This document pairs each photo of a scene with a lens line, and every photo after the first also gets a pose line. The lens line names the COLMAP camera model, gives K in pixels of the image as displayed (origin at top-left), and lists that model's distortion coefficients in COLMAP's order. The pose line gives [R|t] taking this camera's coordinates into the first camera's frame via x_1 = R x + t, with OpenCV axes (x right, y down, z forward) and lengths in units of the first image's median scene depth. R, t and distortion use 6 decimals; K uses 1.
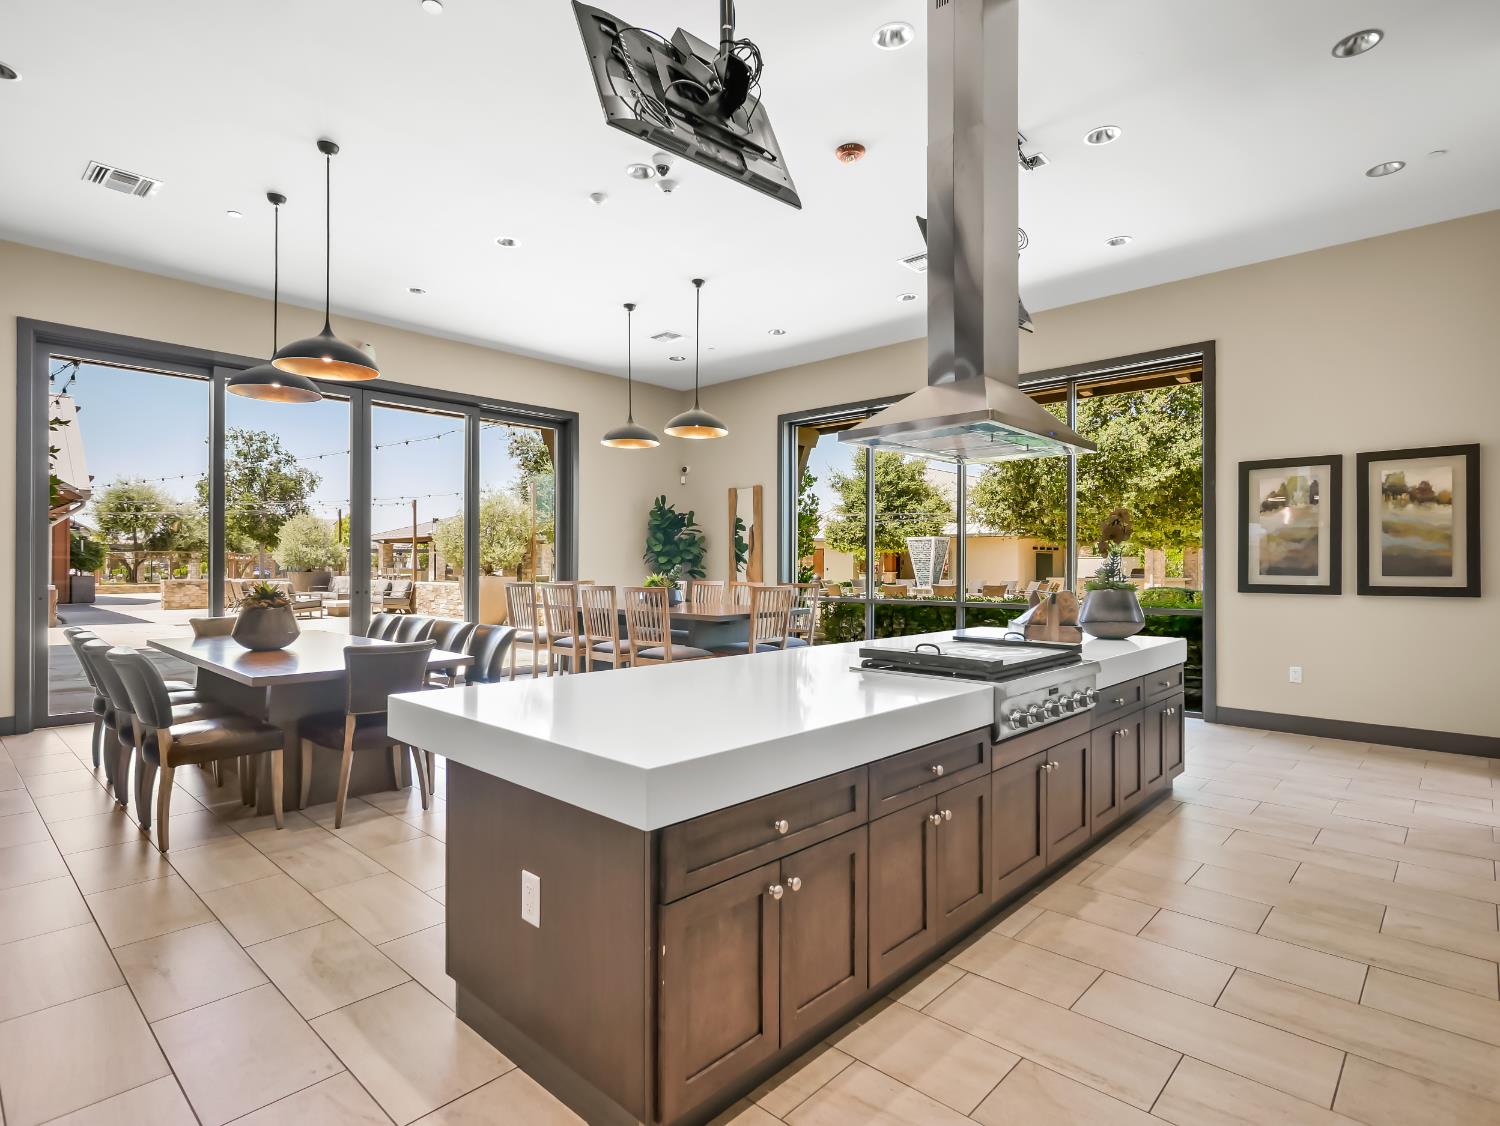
lens RADIAL K [[782.0, 0, 750.0], [0, 782.0, 563.0], [0, 0, 1]] dist [-0.059926, 0.117340]
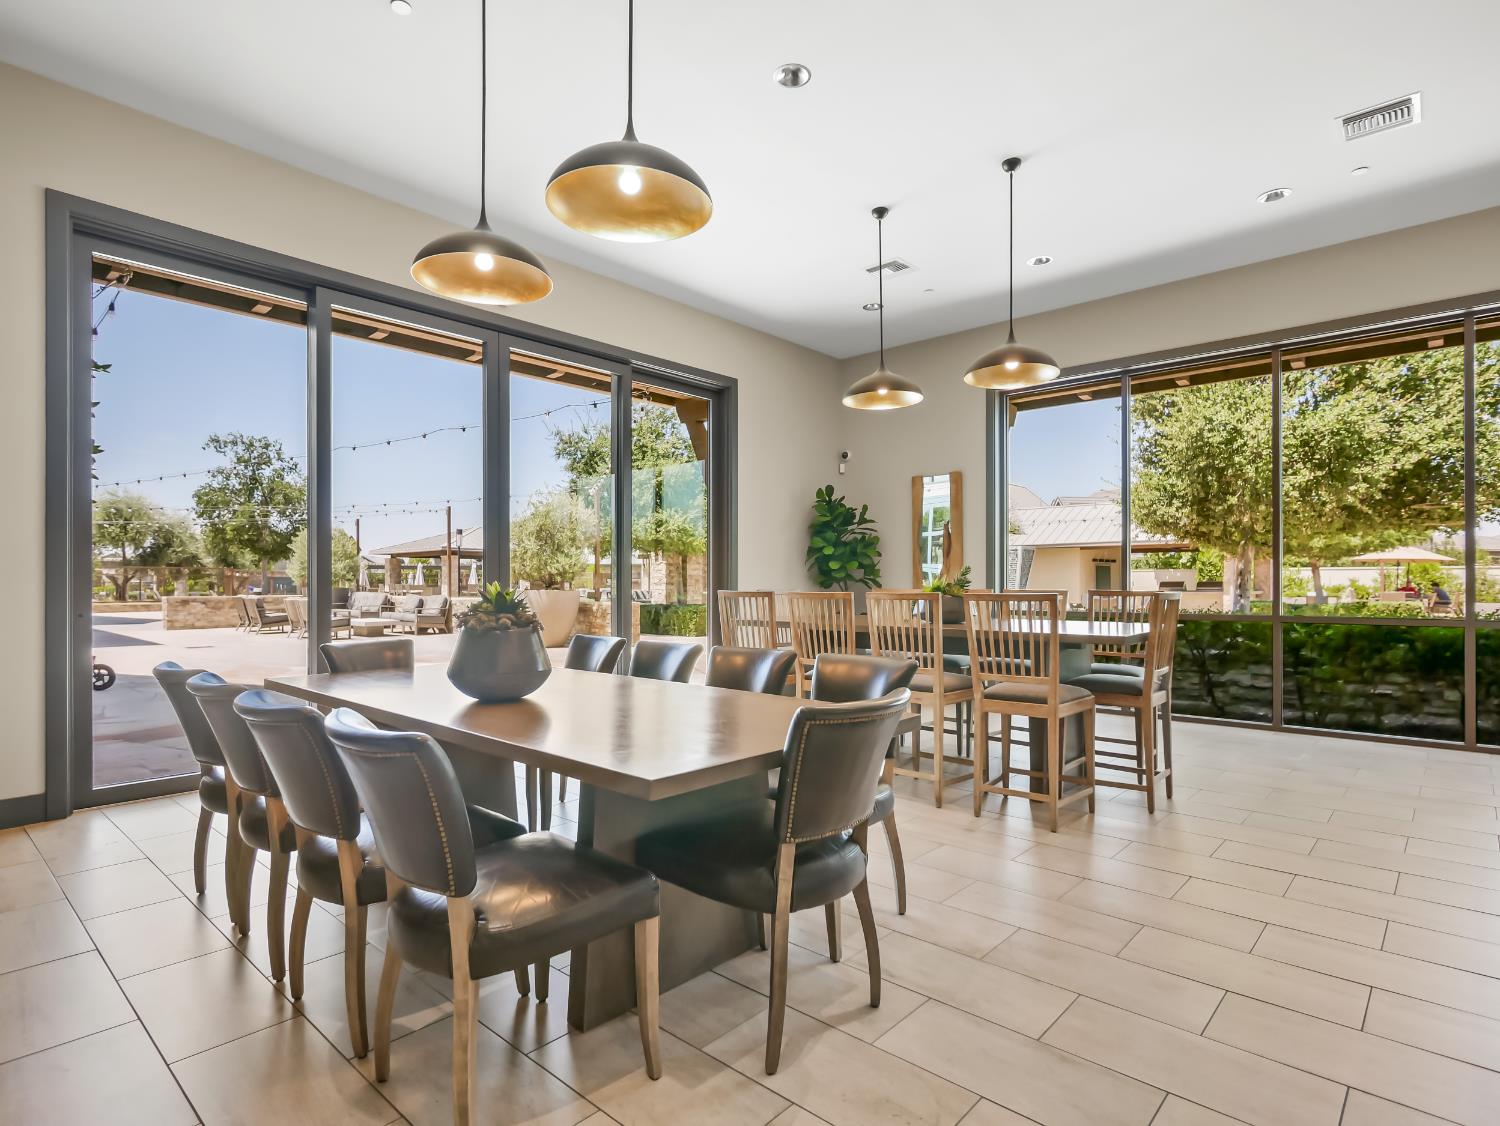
lens RADIAL K [[792.4, 0, 746.6], [0, 792.4, 578.8], [0, 0, 1]] dist [-0.027000, 0.082162]
pose [[0.999979, -0.003573, 0.005349, -0.100162], [0.003578, 0.999993, -0.000900, 0.004936], [-0.005346, 0.000919, 0.999985, 0.091203]]
